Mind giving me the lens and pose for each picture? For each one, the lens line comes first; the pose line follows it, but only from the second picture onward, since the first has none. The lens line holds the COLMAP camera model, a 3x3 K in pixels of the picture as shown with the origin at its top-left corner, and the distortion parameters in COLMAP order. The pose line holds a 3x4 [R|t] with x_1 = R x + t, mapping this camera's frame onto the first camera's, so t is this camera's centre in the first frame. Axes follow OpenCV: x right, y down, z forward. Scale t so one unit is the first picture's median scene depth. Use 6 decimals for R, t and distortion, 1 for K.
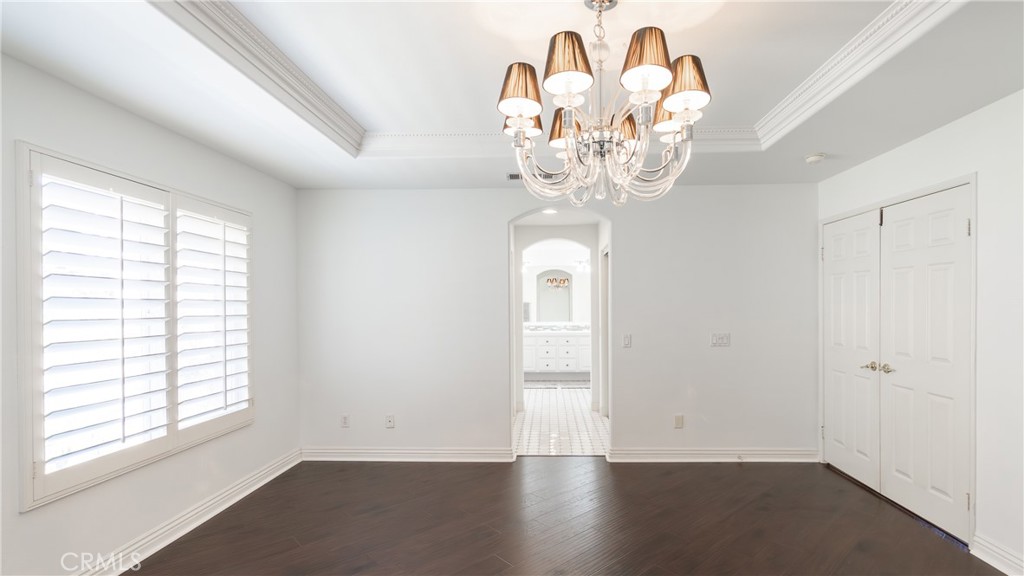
lens RADIAL K [[472.4, 0, 514.1], [0, 472.4, 296.7], [0, 0, 1]] dist [-0.007002, 0.003460]
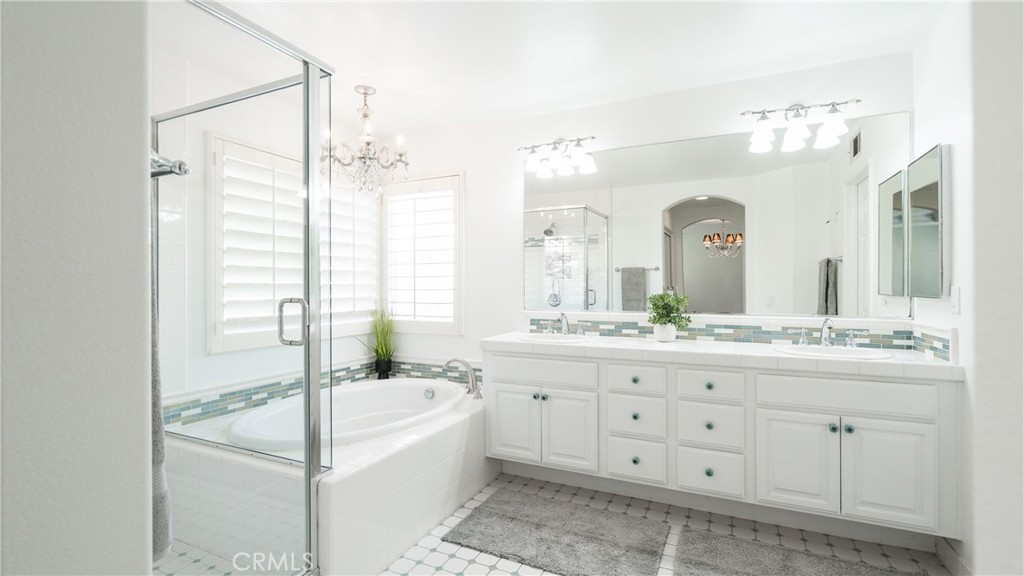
lens RADIAL K [[472.4, 0, 508.4], [0, 472.4, 289.3], [0, 0, 1]] dist [-0.007002, 0.003460]
pose [[0.935173, 0.000439, -0.354190, 0.067539], [0.007612, 0.999743, 0.021338, 0.021192], [0.354108, -0.022651, 0.934930, 0.470390]]
